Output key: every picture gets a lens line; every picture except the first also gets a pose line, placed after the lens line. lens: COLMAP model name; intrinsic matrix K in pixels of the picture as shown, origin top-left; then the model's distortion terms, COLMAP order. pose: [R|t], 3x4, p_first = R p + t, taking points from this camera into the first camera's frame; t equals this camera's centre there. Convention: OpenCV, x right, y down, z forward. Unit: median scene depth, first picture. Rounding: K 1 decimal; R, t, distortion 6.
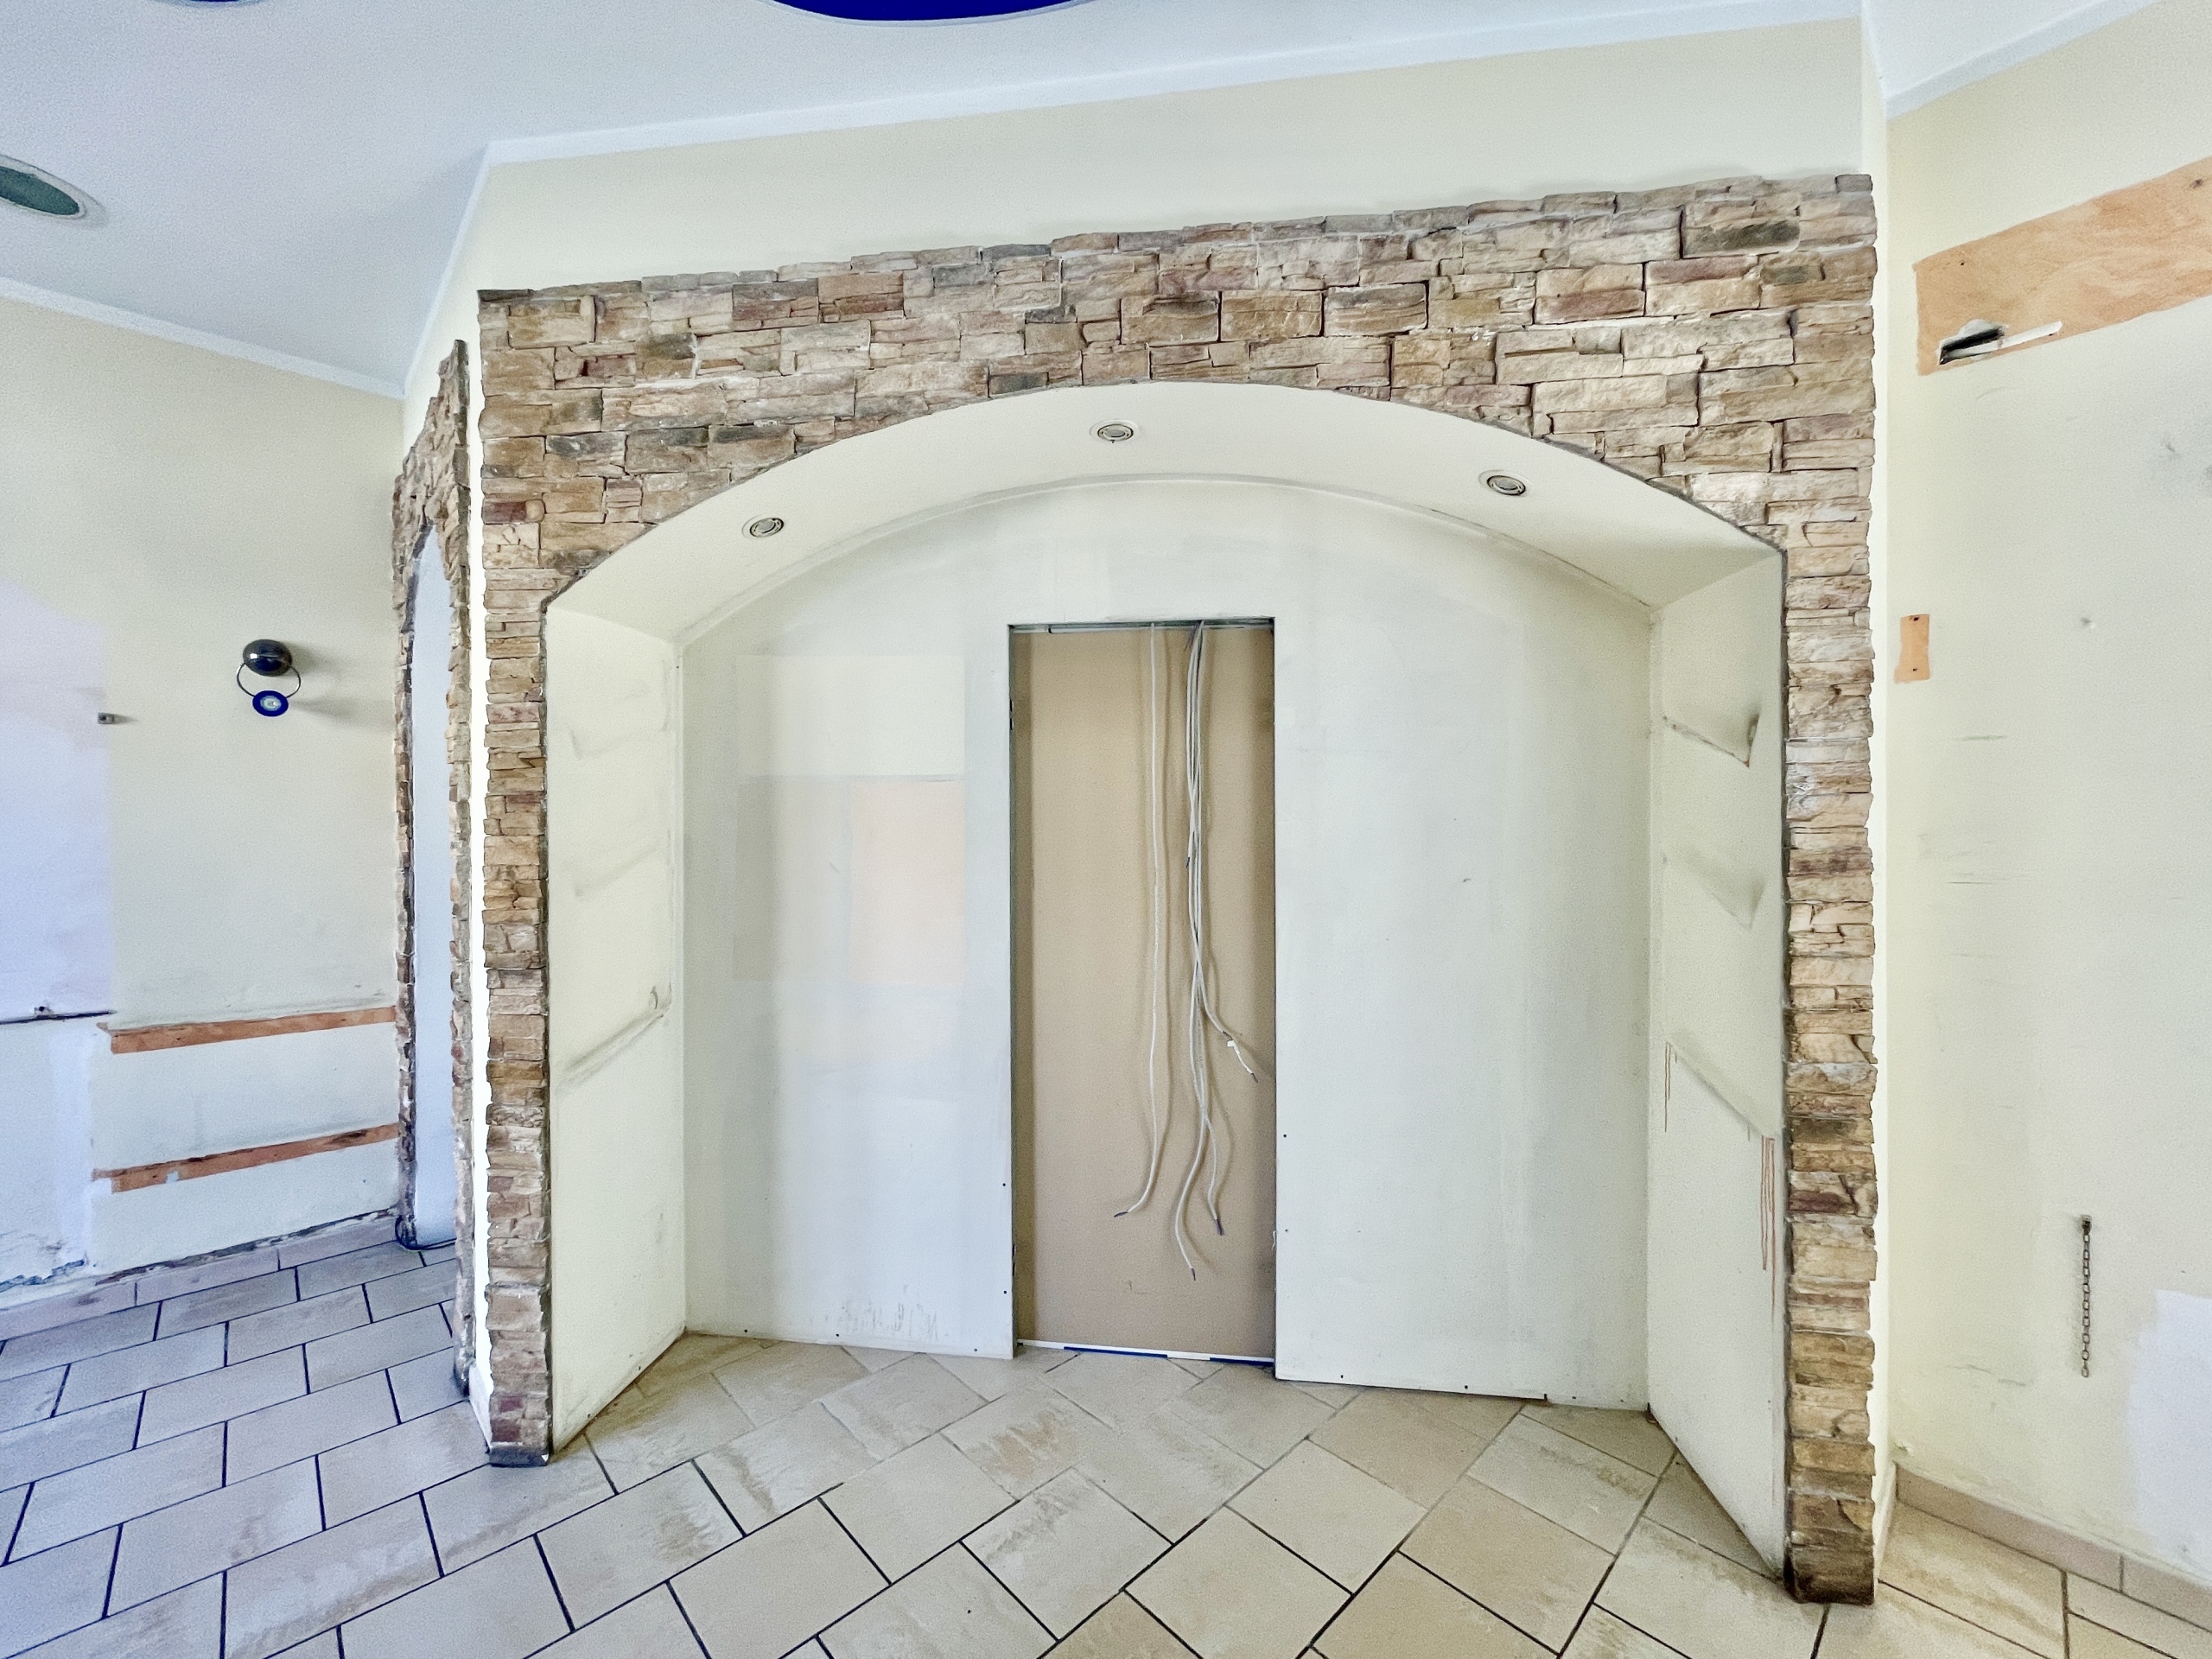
lens RADIAL K [[892.1, 0, 1094.7], [0, 892.1, 833.4], [0, 0, 1]] dist [0.001204, -0.001042]
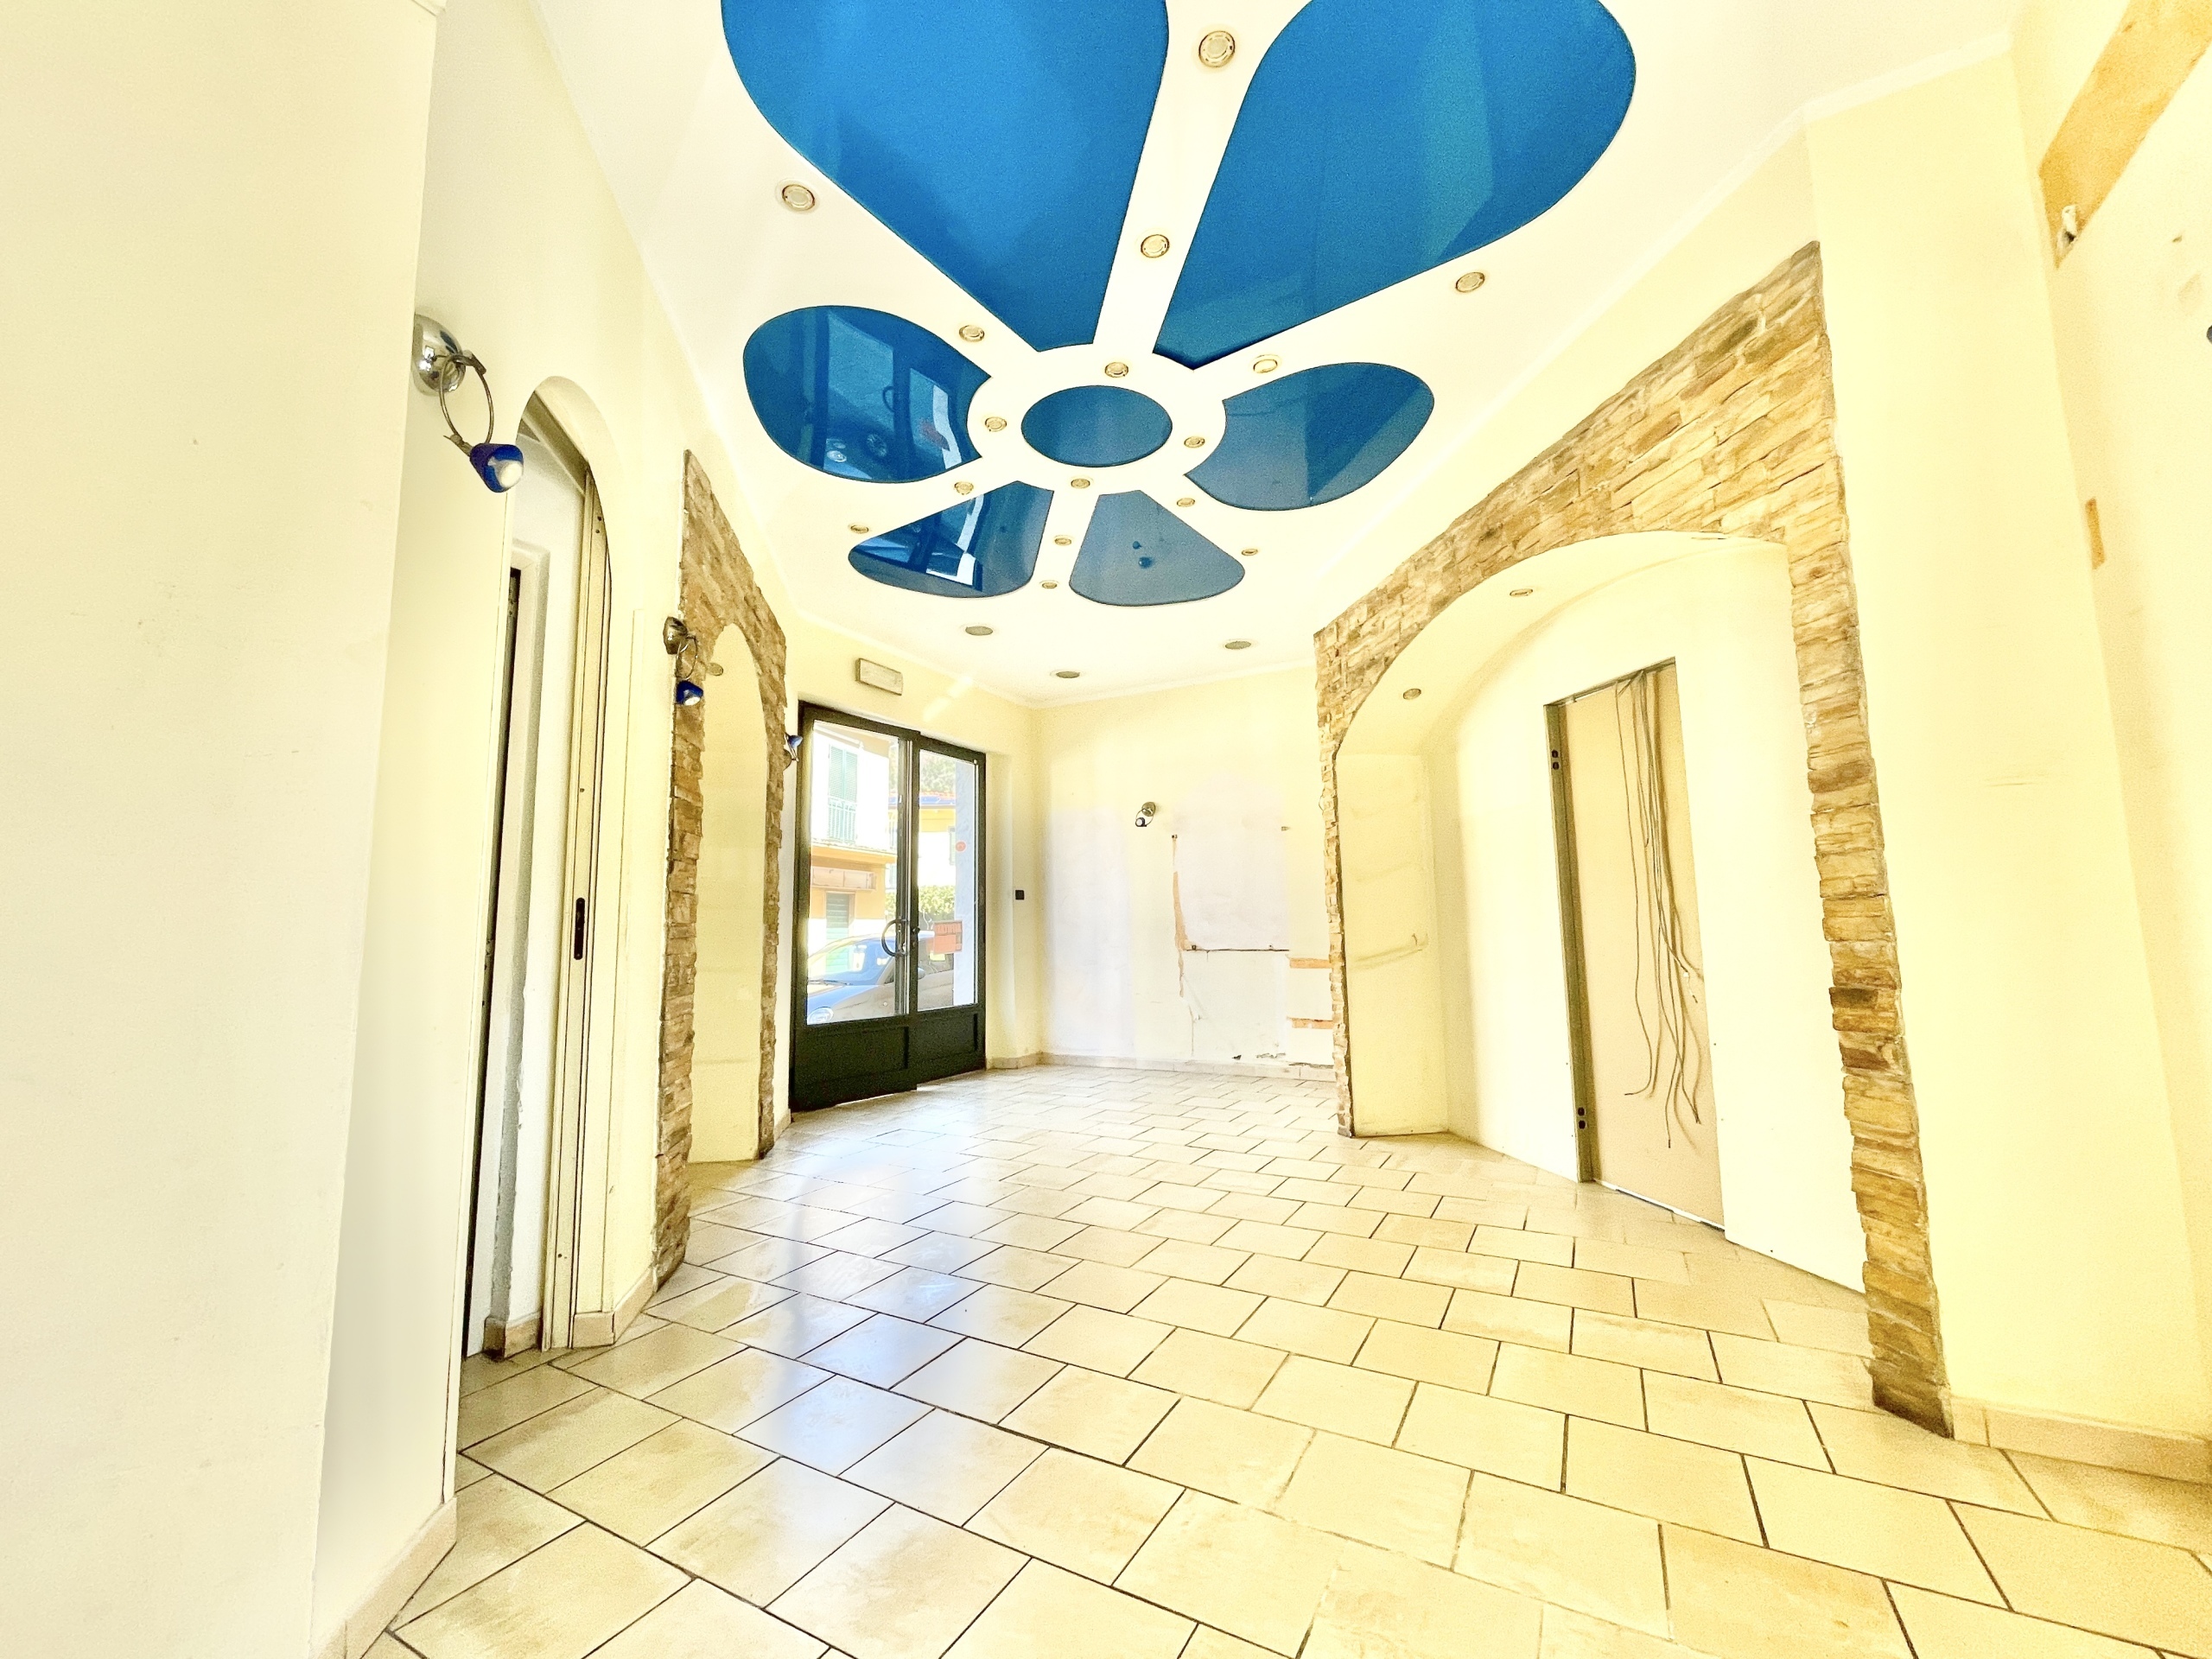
lens RADIAL K [[892.1, 0, 1104.5], [0, 892.1, 829.3], [0, 0, 1]] dist [0.001204, -0.001042]
pose [[0.306512, -0.112895, -0.945148, 1.523116], [0.013132, 0.993349, -0.114393, 0.212027], [0.951776, 0.022652, 0.305956, -0.307731]]
